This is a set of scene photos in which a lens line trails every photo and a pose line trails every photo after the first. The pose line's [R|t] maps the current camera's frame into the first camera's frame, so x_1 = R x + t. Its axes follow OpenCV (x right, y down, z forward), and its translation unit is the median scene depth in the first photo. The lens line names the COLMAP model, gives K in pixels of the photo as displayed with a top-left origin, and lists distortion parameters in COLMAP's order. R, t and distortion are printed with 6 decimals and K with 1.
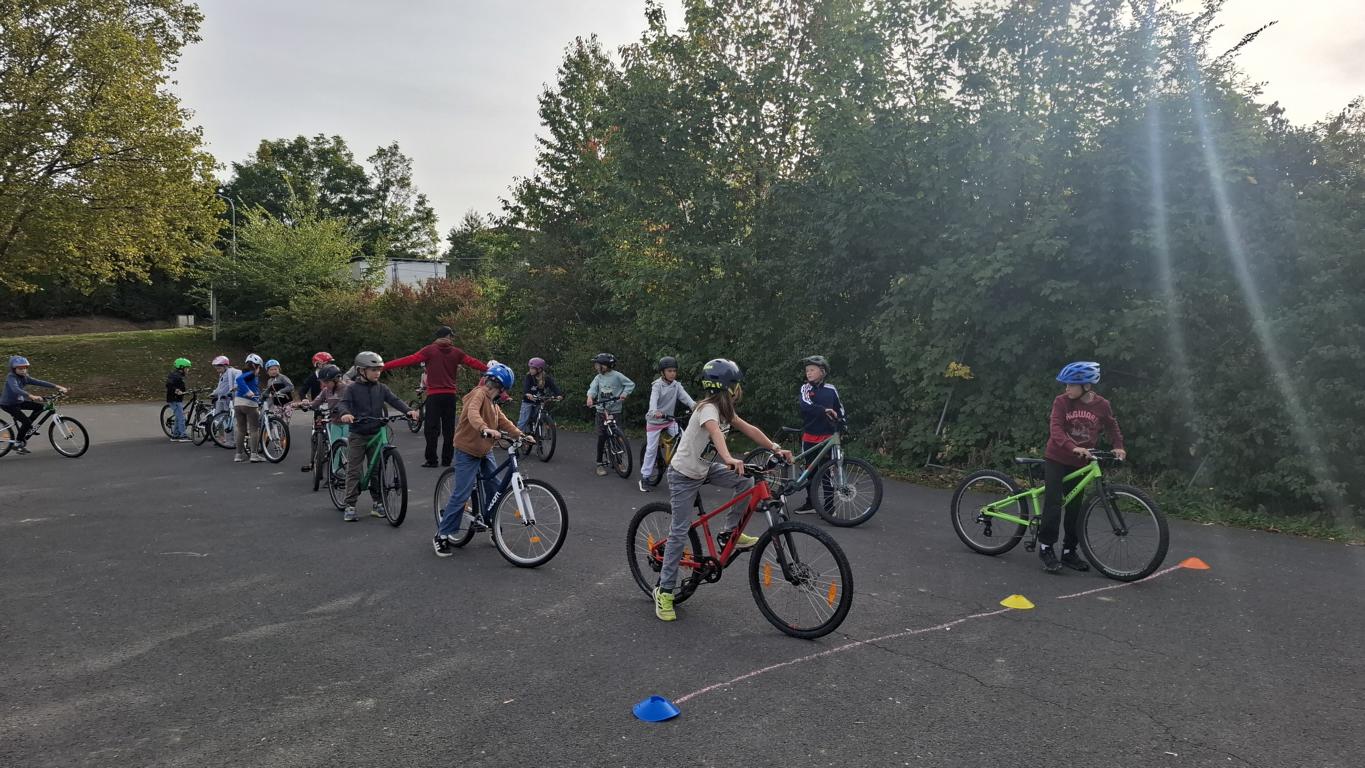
lens RADIAL K [[927.8, 0, 703.0], [0, 927.8, 382.5], [0, 0, 1]] dist [0.020432, -0.014508]
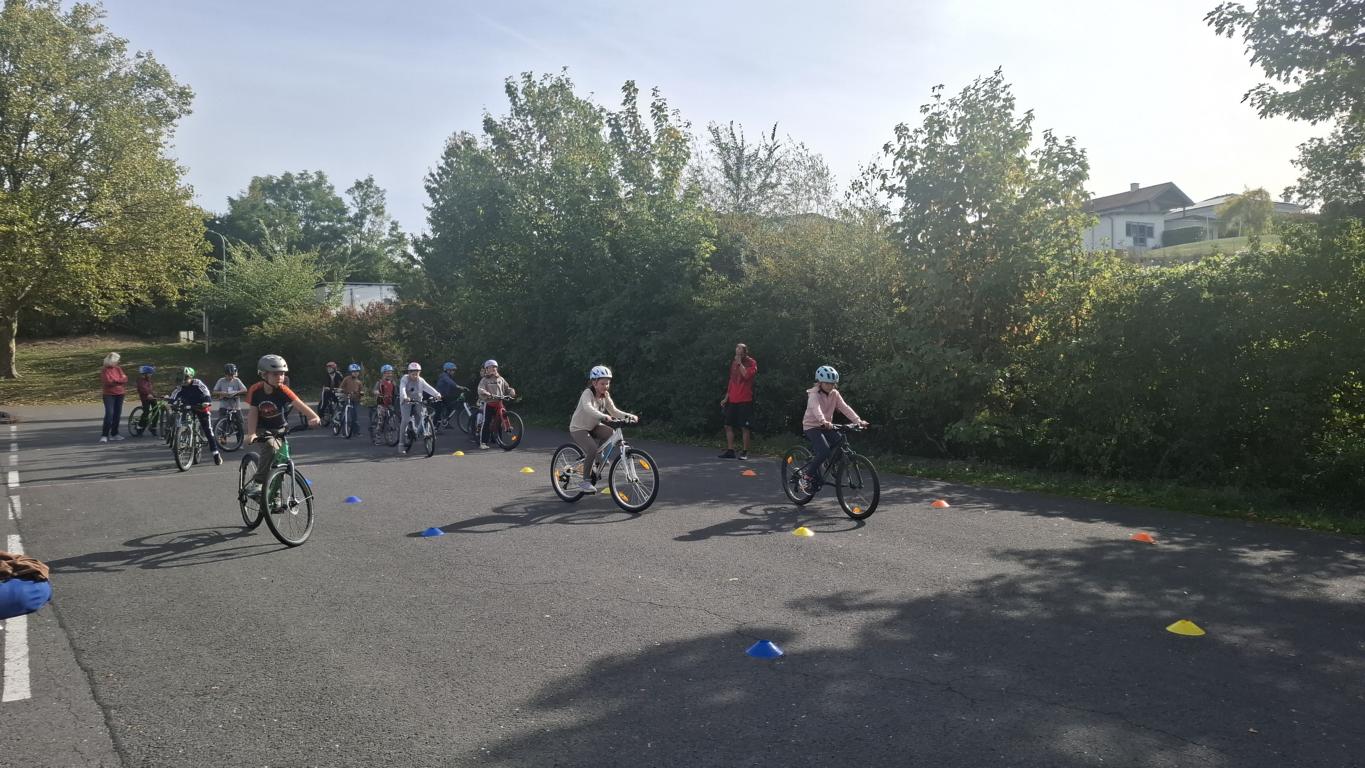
lens RADIAL K [[927.8, 0, 697.2], [0, 927.8, 377.8], [0, 0, 1]] dist [0.020432, -0.014508]
pose [[0.999795, -0.011408, -0.016734, 0.093301], [0.011253, 0.999894, -0.009291, 0.004284], [0.016838, 0.009101, 0.999817, -0.141721]]
